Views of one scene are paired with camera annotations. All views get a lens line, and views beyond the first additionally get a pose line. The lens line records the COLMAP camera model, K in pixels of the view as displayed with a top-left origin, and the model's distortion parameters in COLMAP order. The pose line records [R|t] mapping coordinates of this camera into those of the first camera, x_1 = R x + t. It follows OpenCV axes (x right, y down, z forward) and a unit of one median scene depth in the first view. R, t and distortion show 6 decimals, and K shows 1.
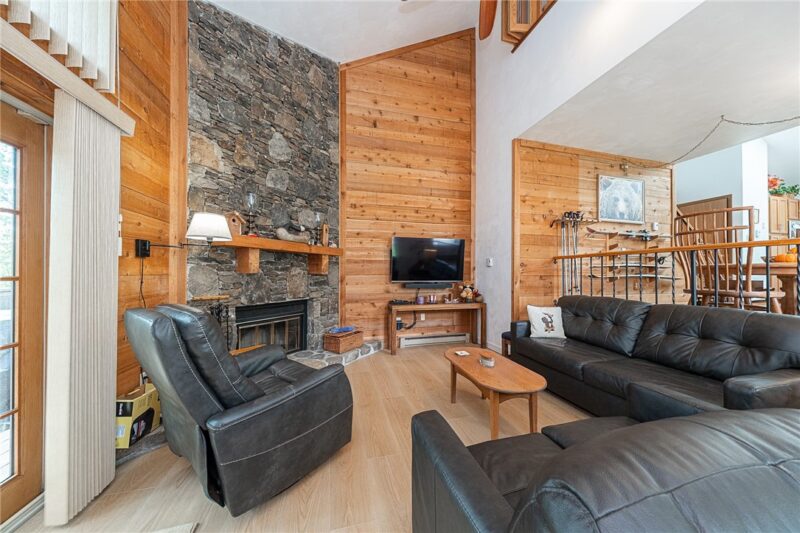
lens RADIAL K [[266.4, 0, 403.2], [0, 266.4, 270.1], [0, 0, 1]] dist [-0.001623, -0.000321]
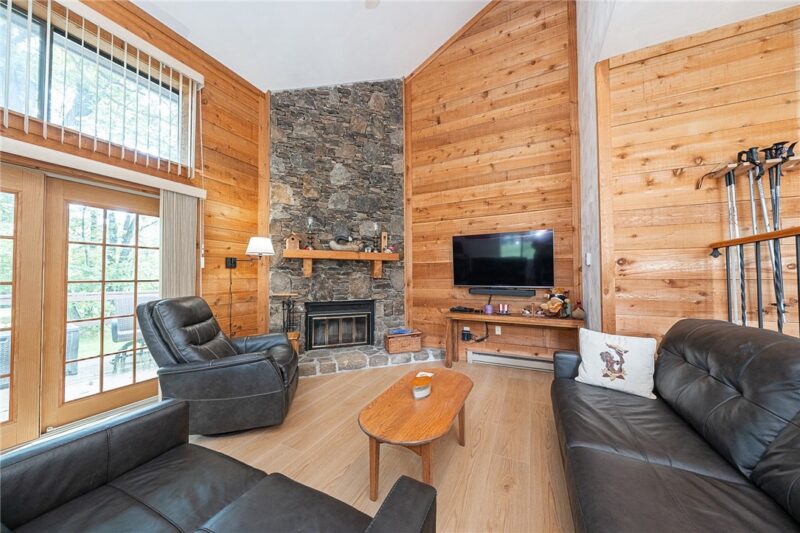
lens RADIAL K [[266.4, 0, 403.2], [0, 266.4, 270.1], [0, 0, 1]] dist [-0.001623, -0.000321]
pose [[0.758613, -0.022013, -0.651169, 0.471681], [0.012196, 0.999734, -0.019588, 0.005115], [0.651427, 0.006918, 0.758680, 0.227340]]
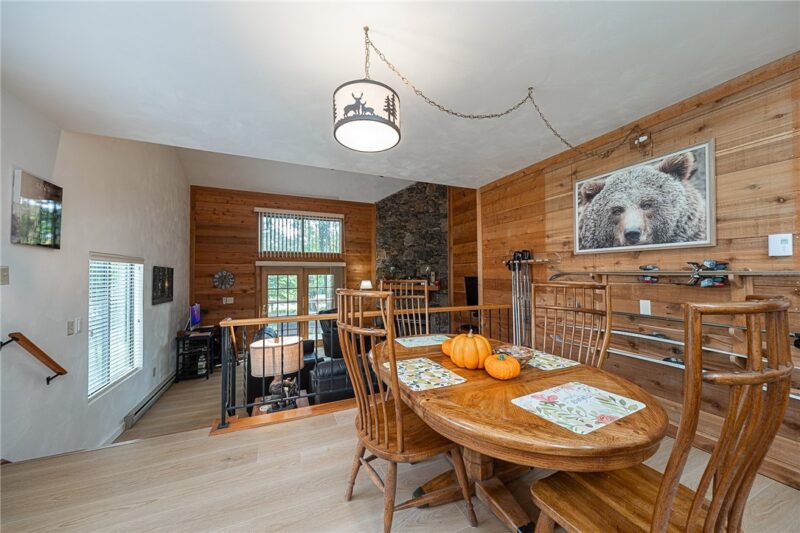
lens RADIAL K [[279.0, 0, 400.0], [0, 279.0, 270.2], [0, 0, 1]] dist [-0.000978, -0.000286]
pose [[0.136046, -0.016300, -0.990568, 1.480824], [0.015789, 0.999773, -0.014283, -0.159953], [0.990577, -0.013697, 0.136273, 0.539784]]
